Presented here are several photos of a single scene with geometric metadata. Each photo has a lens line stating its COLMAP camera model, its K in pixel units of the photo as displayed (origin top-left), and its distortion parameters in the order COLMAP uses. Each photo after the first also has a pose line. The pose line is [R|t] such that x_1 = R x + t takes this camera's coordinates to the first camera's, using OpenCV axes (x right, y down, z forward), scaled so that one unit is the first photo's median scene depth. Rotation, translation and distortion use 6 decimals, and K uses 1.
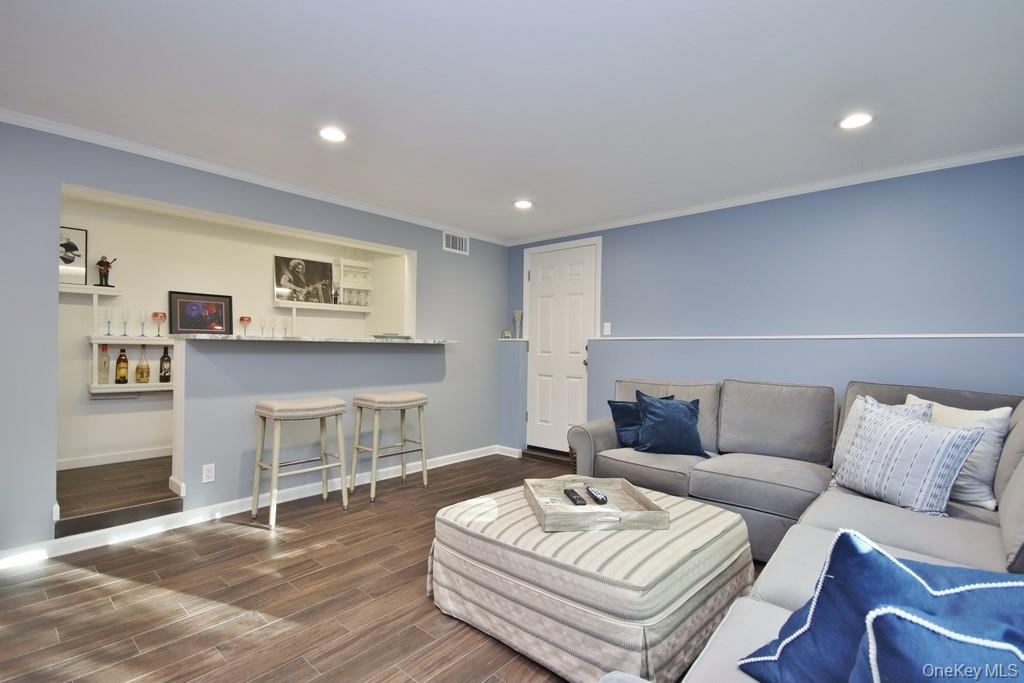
lens RADIAL K [[483.5, 0, 513.6], [0, 483.5, 346.6], [0, 0, 1]] dist [0.025762, -0.013588]
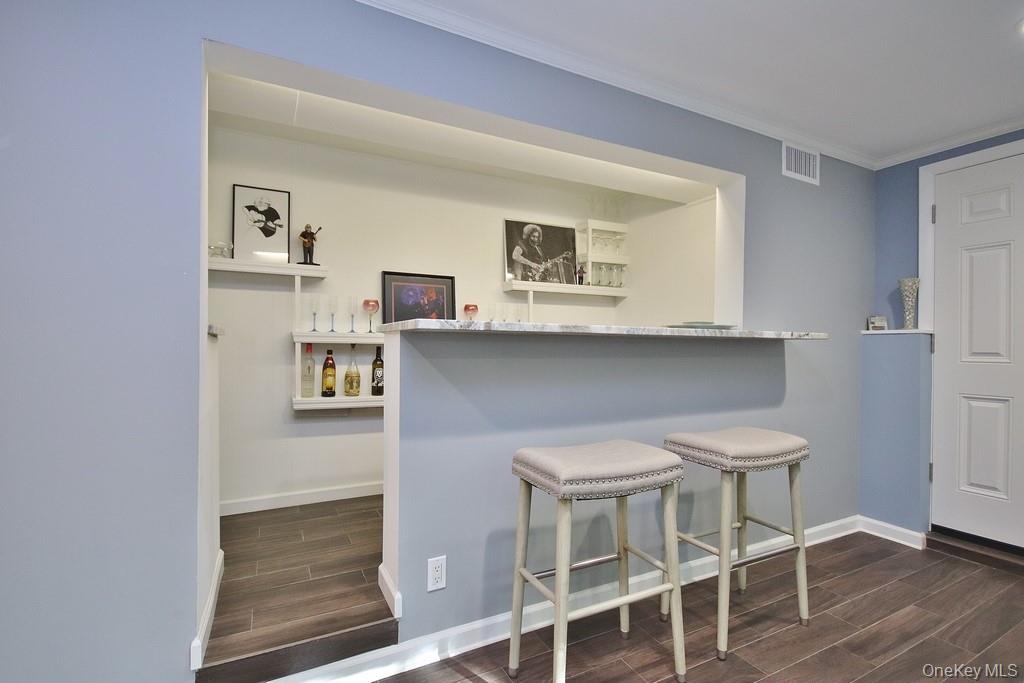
lens RADIAL K [[473.0, 0, 509.4], [0, 473.0, 345.2], [0, 0, 1]] dist [0.013227, -0.012088]
pose [[0.932700, -0.006535, -0.360594, -0.272606], [0.004585, 0.999970, -0.006264, 0.003284], [0.360624, 0.004189, 0.932702, 0.407291]]
